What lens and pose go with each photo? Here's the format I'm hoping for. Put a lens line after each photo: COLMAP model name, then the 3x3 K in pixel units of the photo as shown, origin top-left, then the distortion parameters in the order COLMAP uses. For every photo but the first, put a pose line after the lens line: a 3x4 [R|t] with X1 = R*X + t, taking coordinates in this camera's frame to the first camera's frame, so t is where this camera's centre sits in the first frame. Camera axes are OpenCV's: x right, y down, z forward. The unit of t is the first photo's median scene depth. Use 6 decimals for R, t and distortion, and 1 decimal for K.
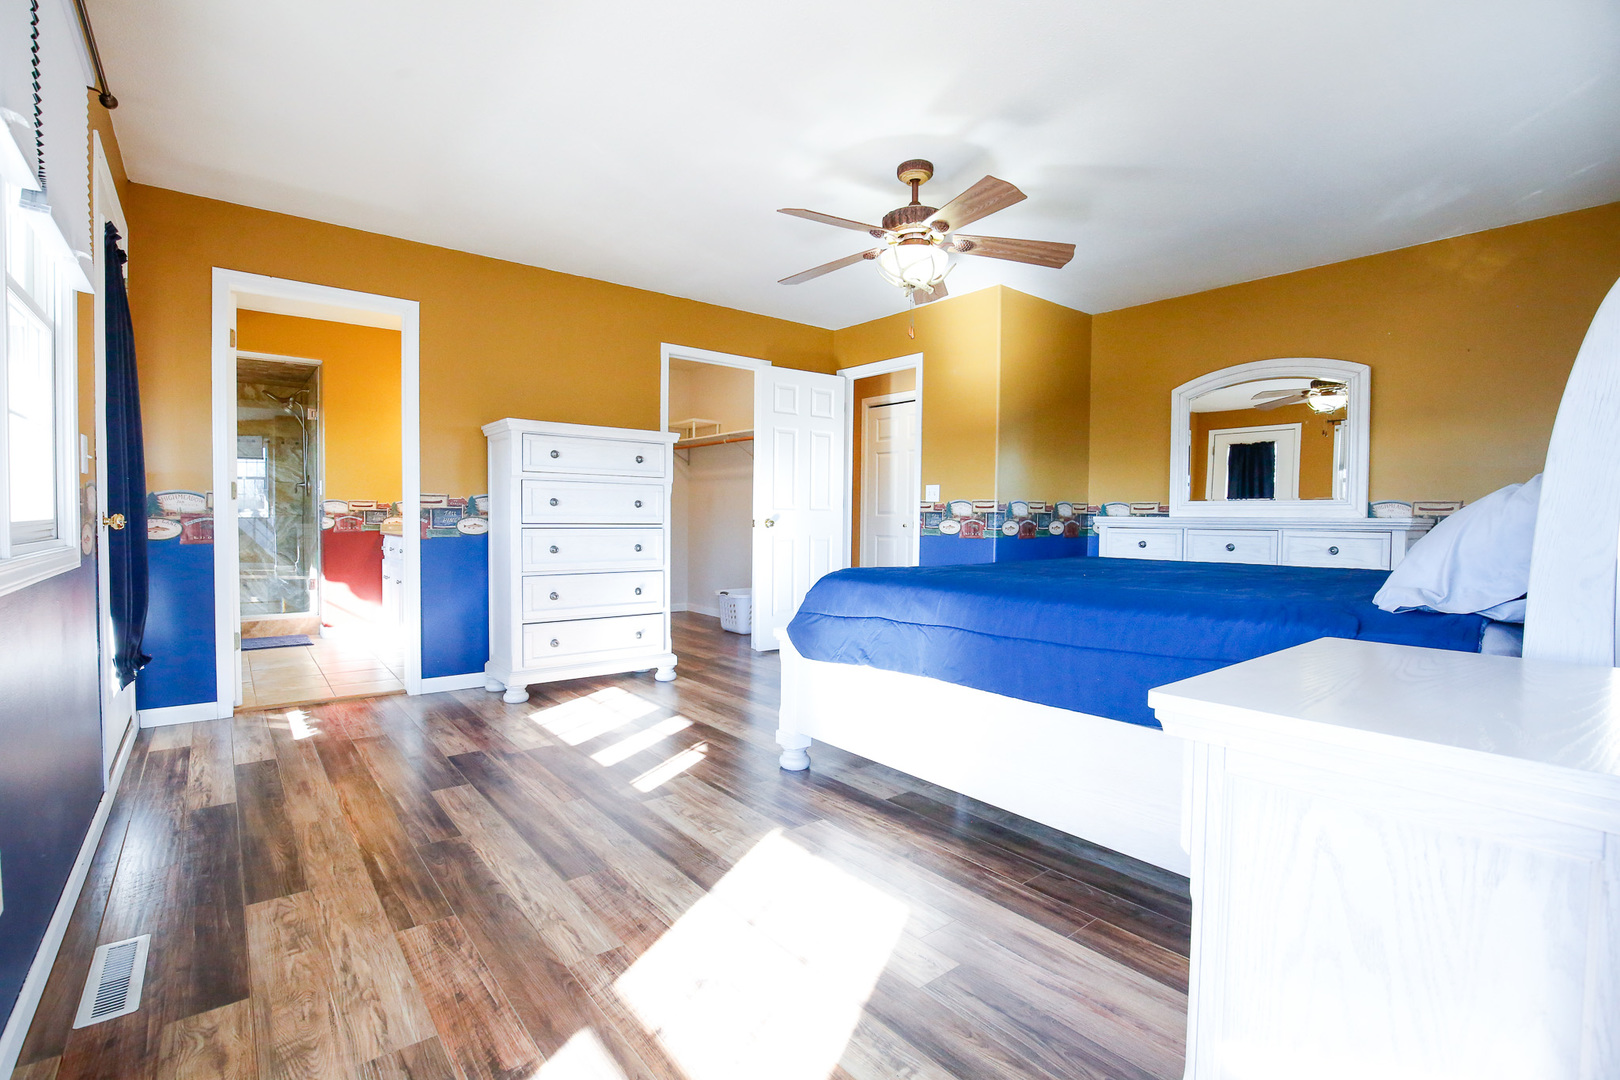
lens RADIAL K [[736.4, 0, 809.2], [0, 736.4, 540.2], [0, 0, 1]] dist [-0.030734, 0.006230]
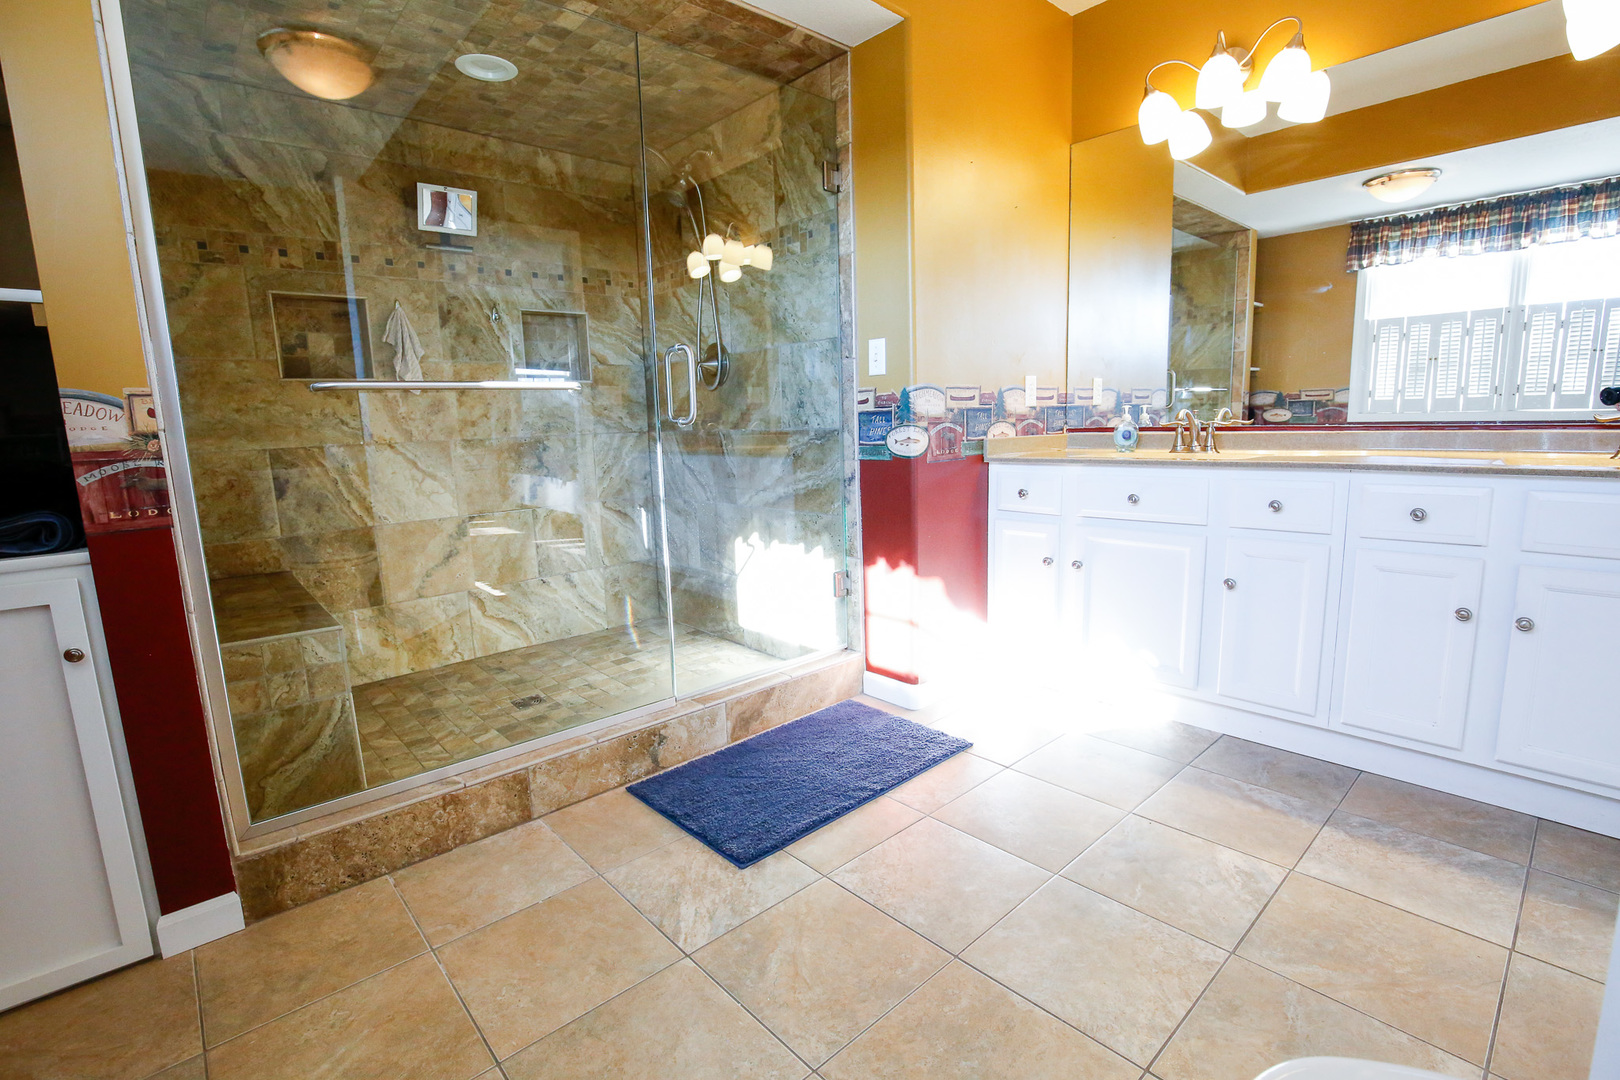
lens RADIAL K [[736.4, 0, 796.5], [0, 736.4, 537.0], [0, 0, 1]] dist [-0.030734, 0.006230]
pose [[0.997511, -0.050656, 0.049057, -0.732700], [0.044314, 0.991454, 0.122698, -0.023435], [-0.054854, -0.120219, 0.991231, 0.567849]]
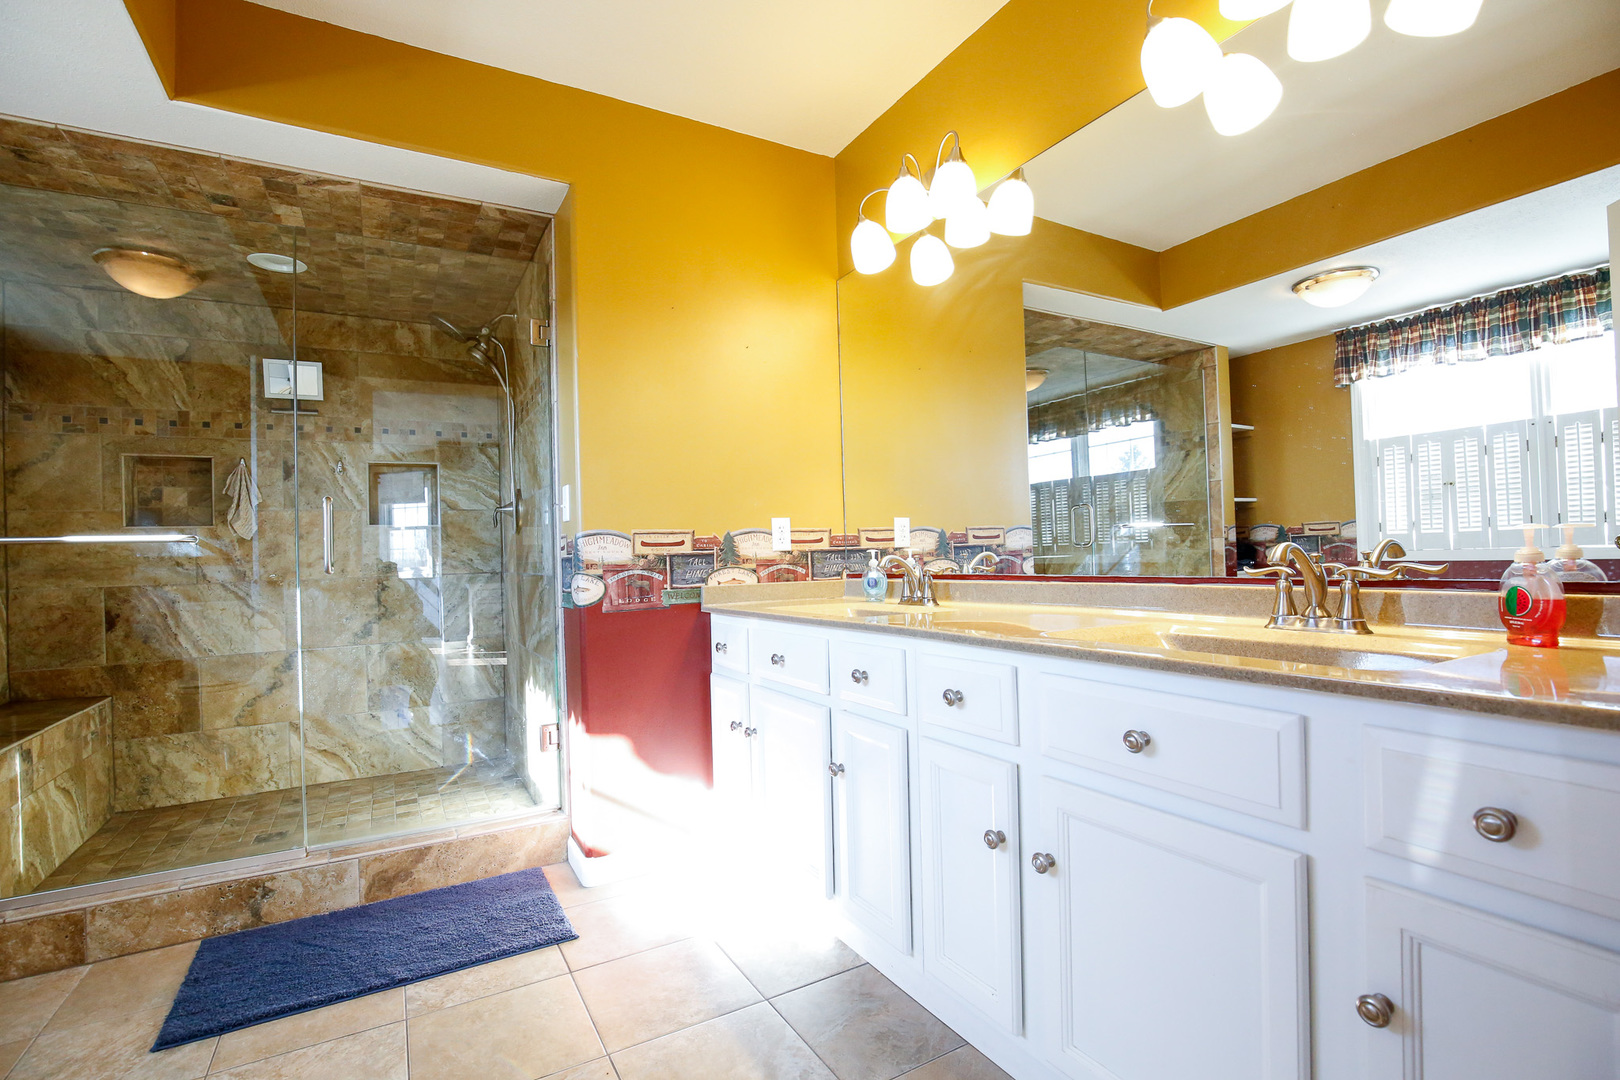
lens RADIAL K [[736.4, 0, 808.2], [0, 736.4, 546.7], [0, 0, 1]] dist [-0.030734, 0.006230]
pose [[0.986399, -0.043284, -0.158566, -0.468412], [0.035946, 0.998159, -0.048858, -0.022604], [0.160389, 0.042493, 0.986139, 0.610685]]
